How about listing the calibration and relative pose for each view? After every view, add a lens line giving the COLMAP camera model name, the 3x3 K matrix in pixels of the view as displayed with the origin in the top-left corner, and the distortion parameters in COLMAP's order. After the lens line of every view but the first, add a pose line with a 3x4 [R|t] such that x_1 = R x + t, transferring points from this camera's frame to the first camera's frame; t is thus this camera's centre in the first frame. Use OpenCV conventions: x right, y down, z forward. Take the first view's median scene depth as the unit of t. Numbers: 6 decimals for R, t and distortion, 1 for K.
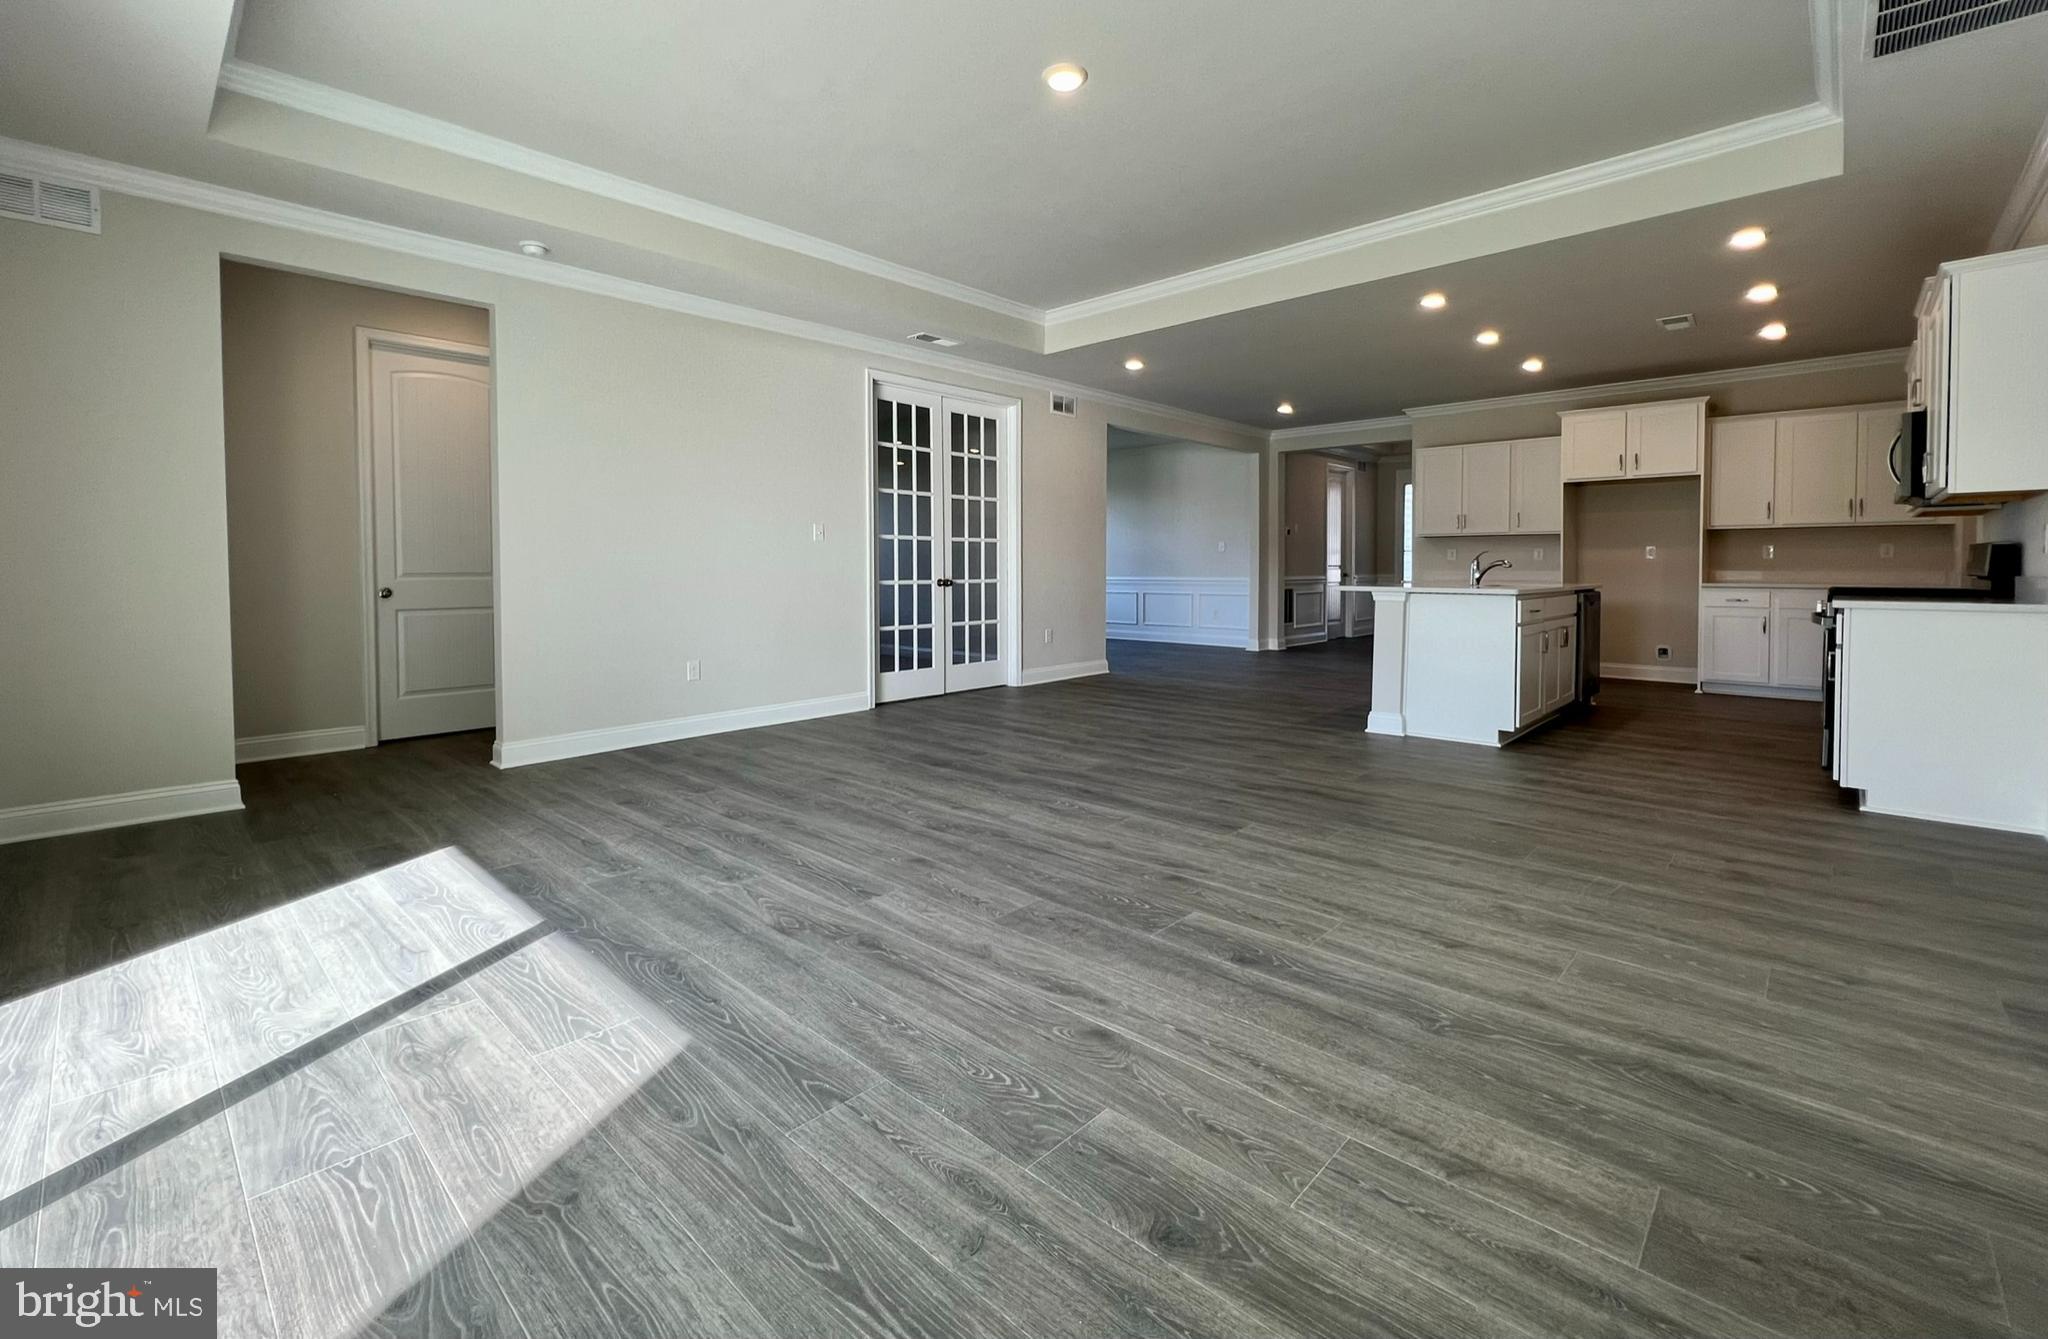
lens RADIAL K [[866.2, 0, 1017.6], [0, 866.2, 591.8], [0, 0, 1]] dist [-0.002359, -0.000264]
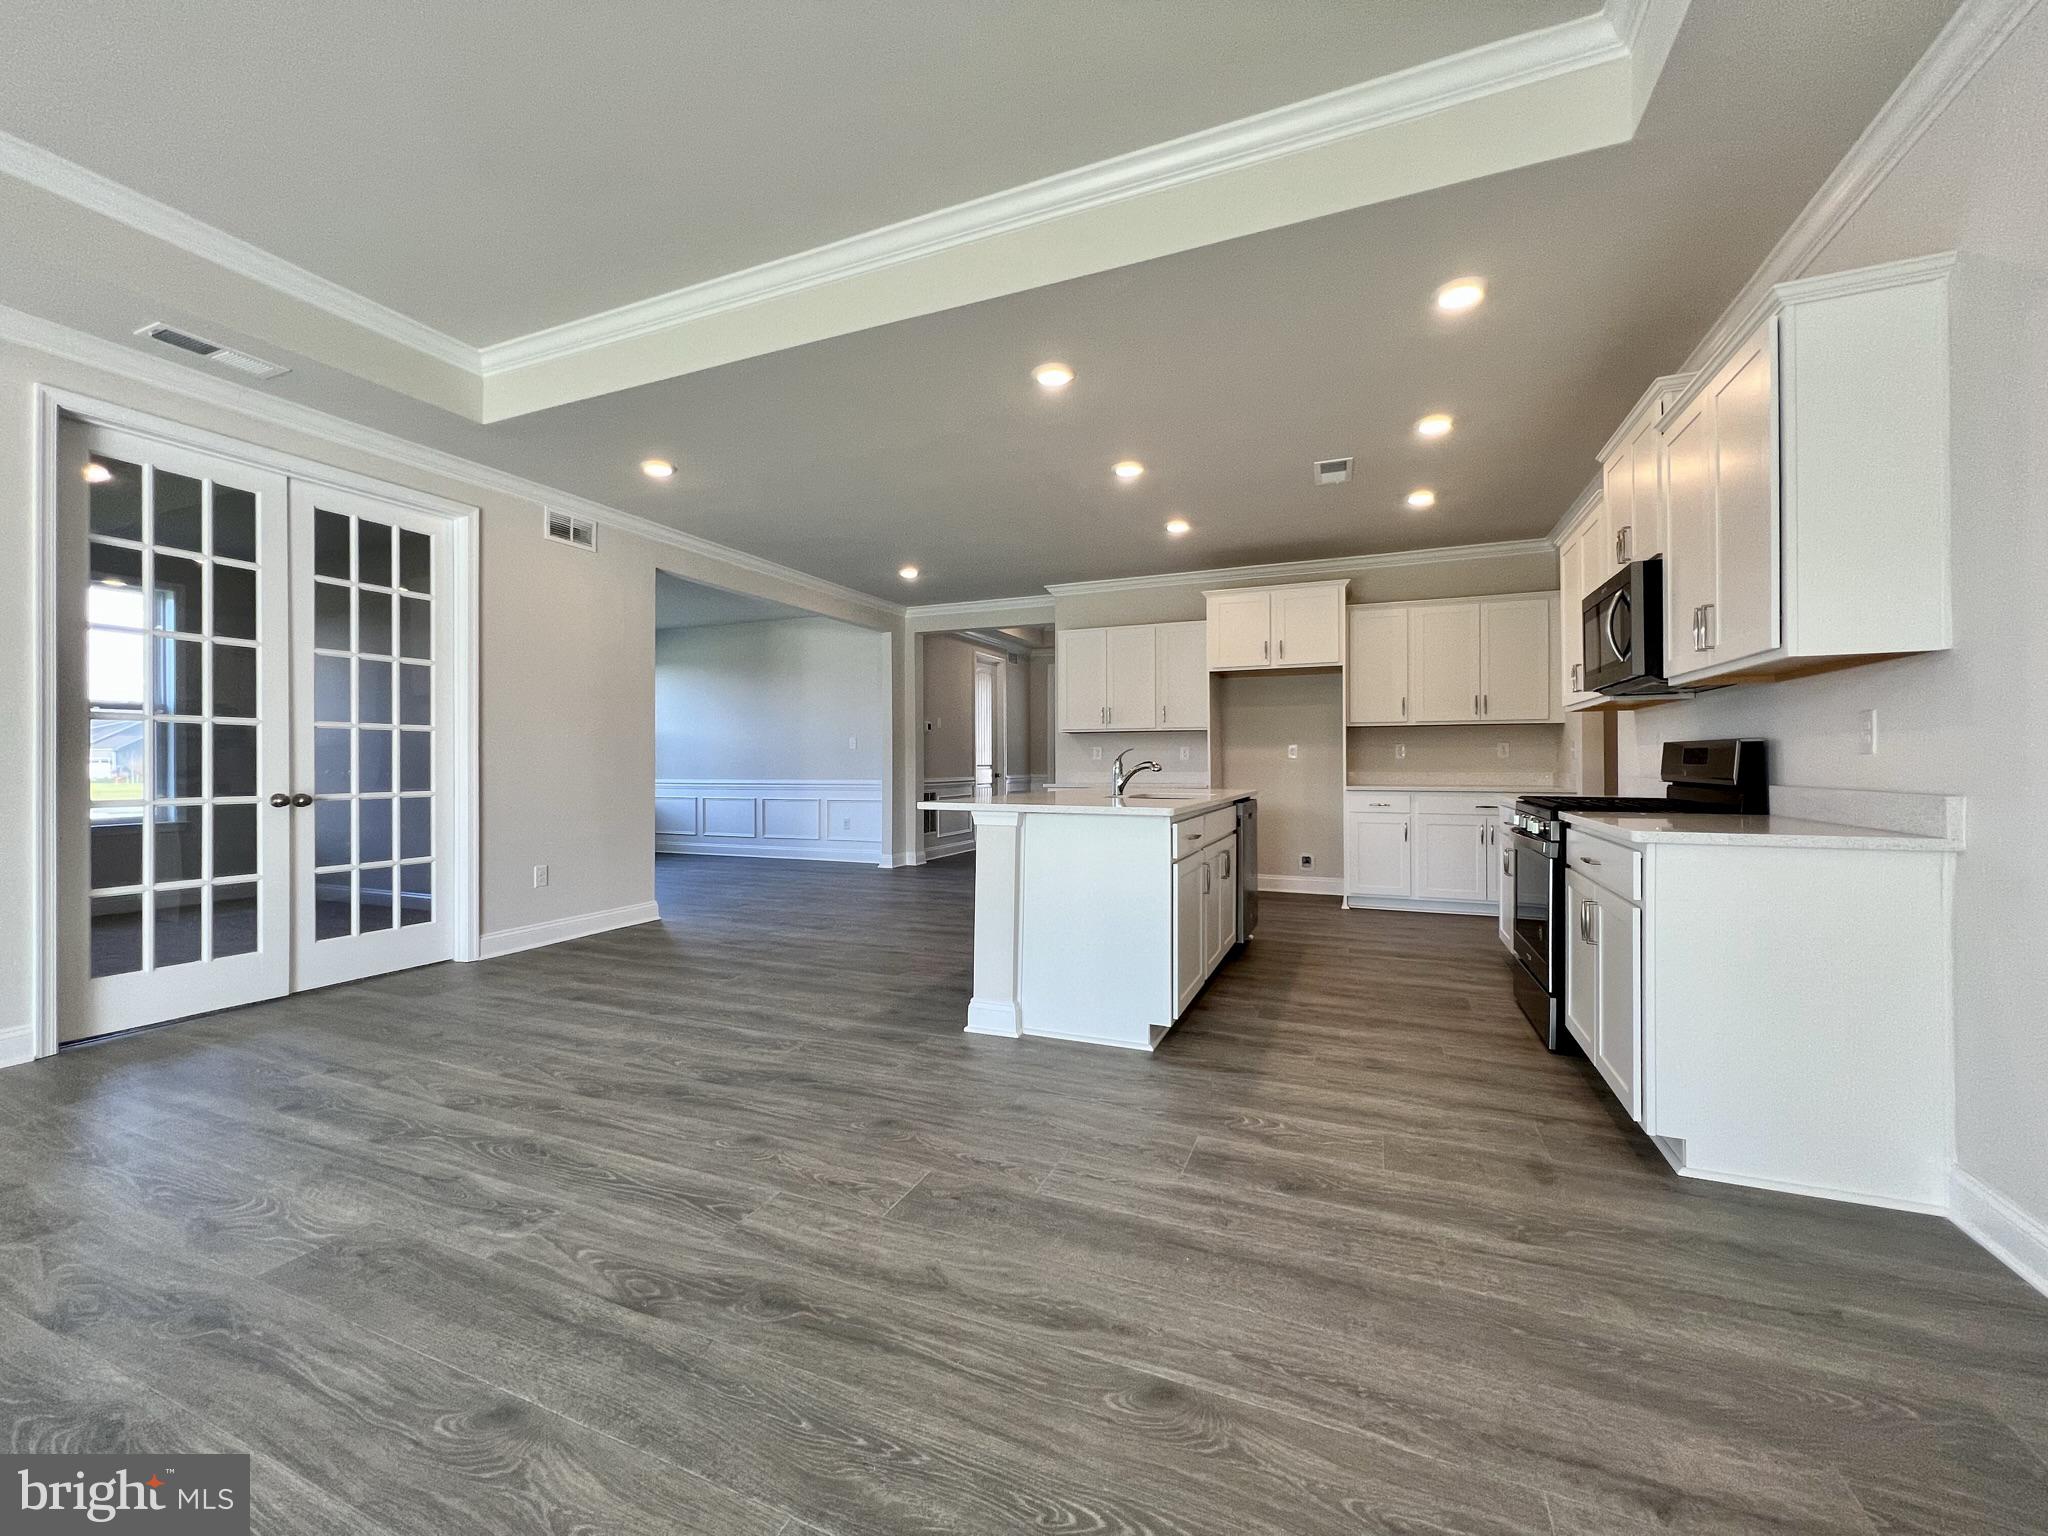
lens RADIAL K [[820.1, 0, 1018.2], [0, 820.1, 762.0], [0, 0, 1]] dist [0.001815, -0.000011]
pose [[0.938094, -0.000528, 0.346381, 0.176563], [0.011272, 0.999516, -0.029005, -0.014215], [-0.346198, 0.031114, 0.937645, 0.318382]]
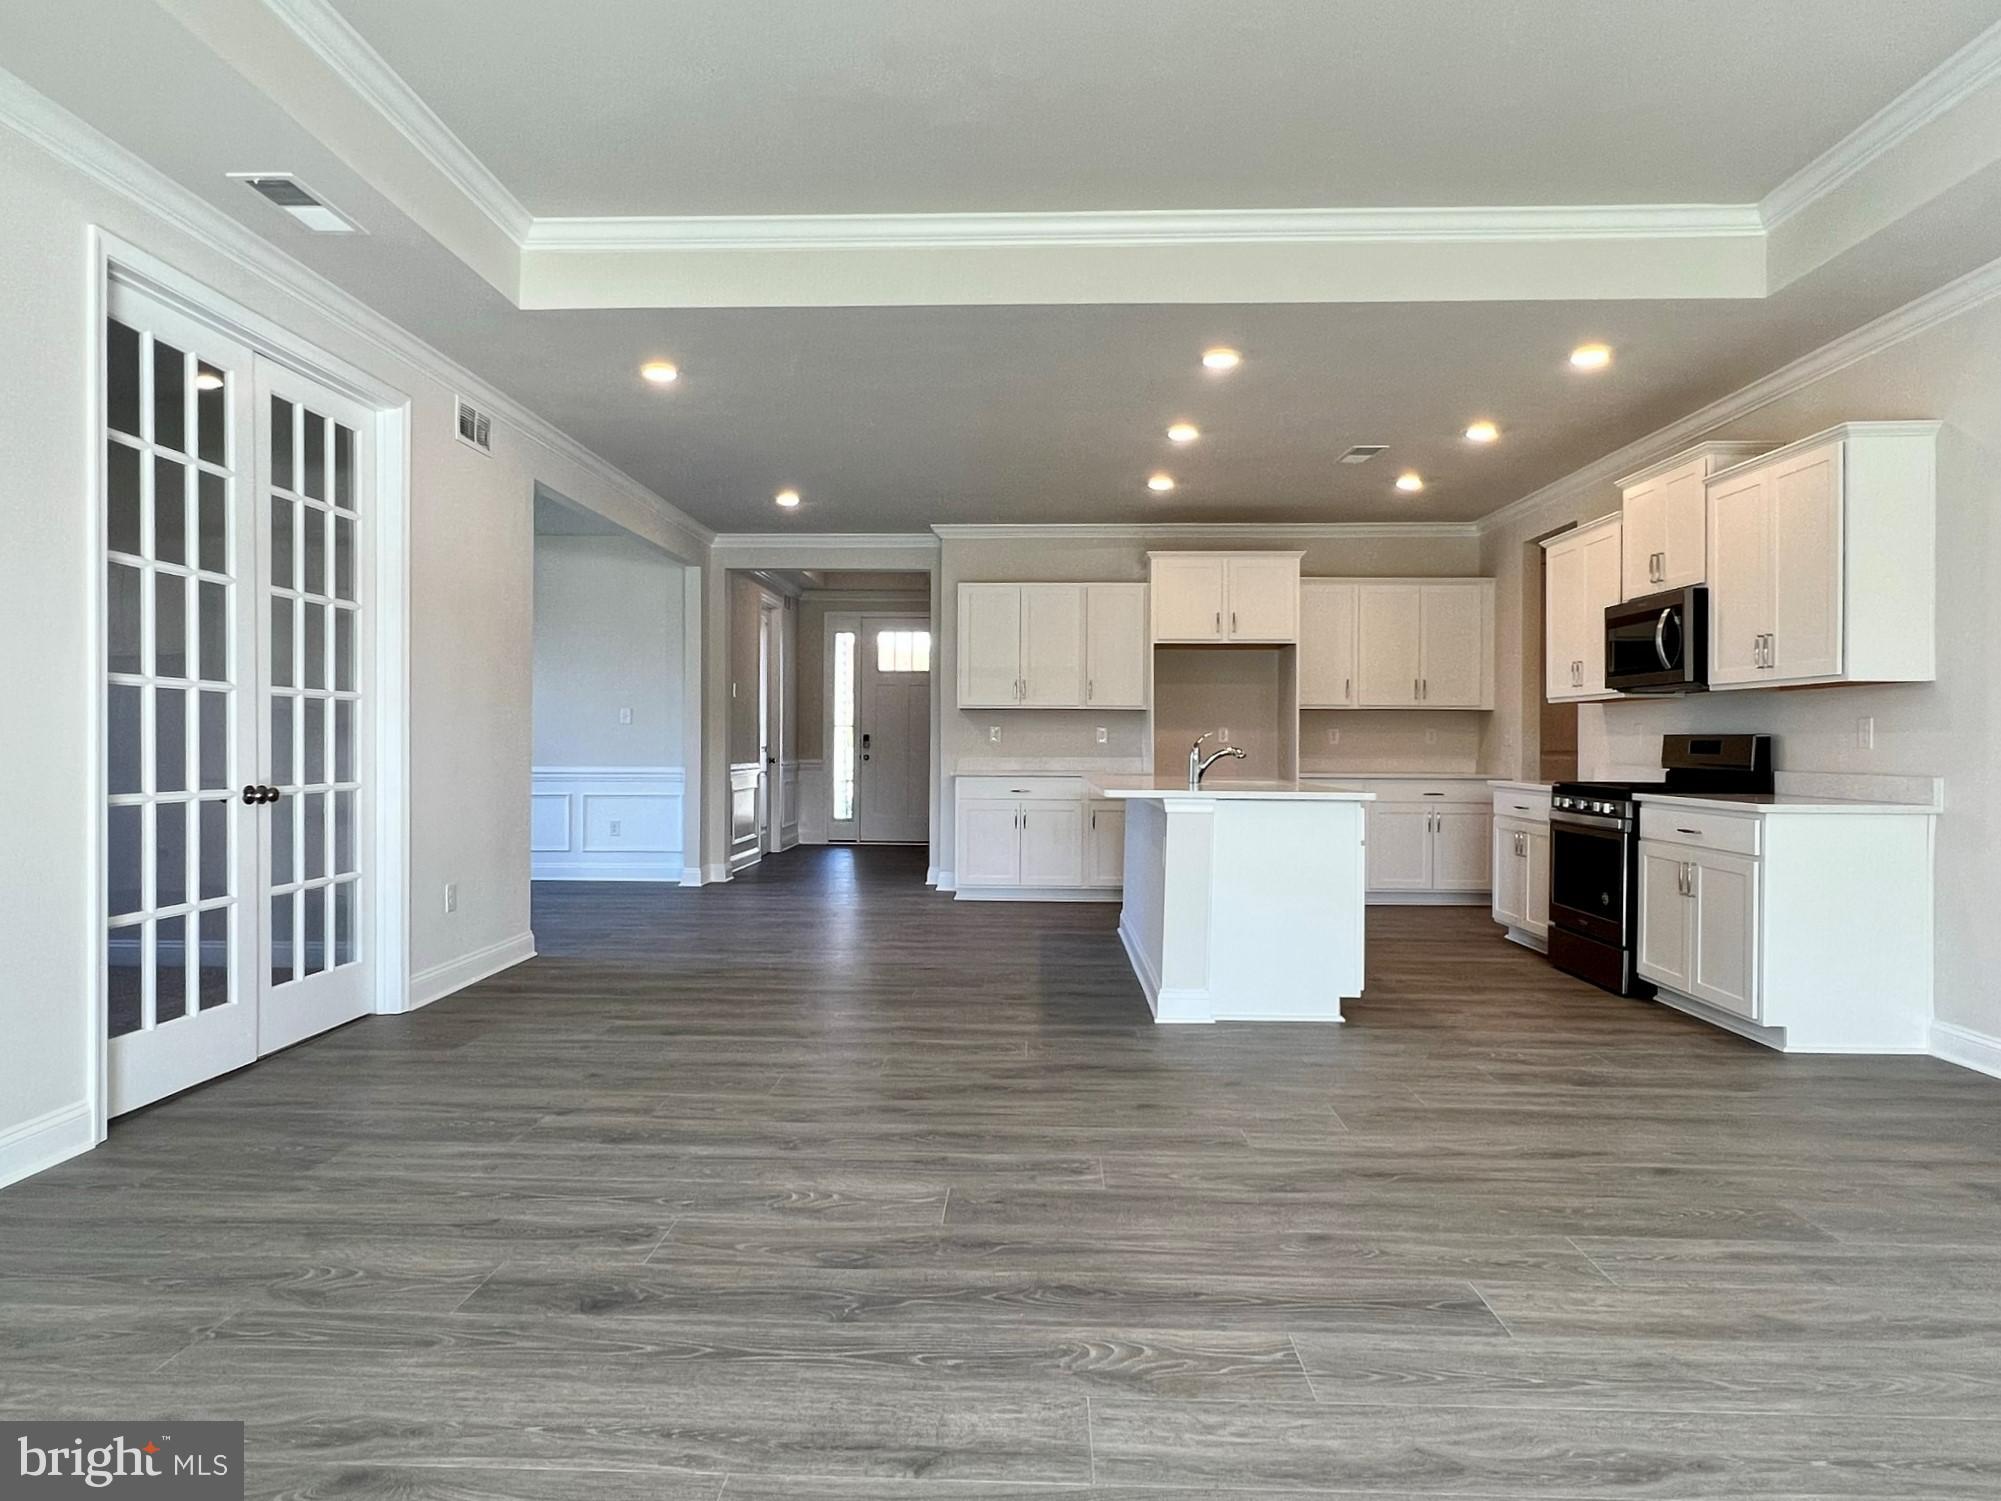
lens RADIAL K [[1202.8, 0, 988.6], [0, 1202.8, 745.8], [0, 0, 1]] dist [-0.001735, 0.000049]
pose [[0.752352, 0.002896, 0.658755, -0.199434], [0.013568, 0.999710, -0.019890, -0.017337], [-0.658622, 0.023902, 0.752094, 0.325149]]
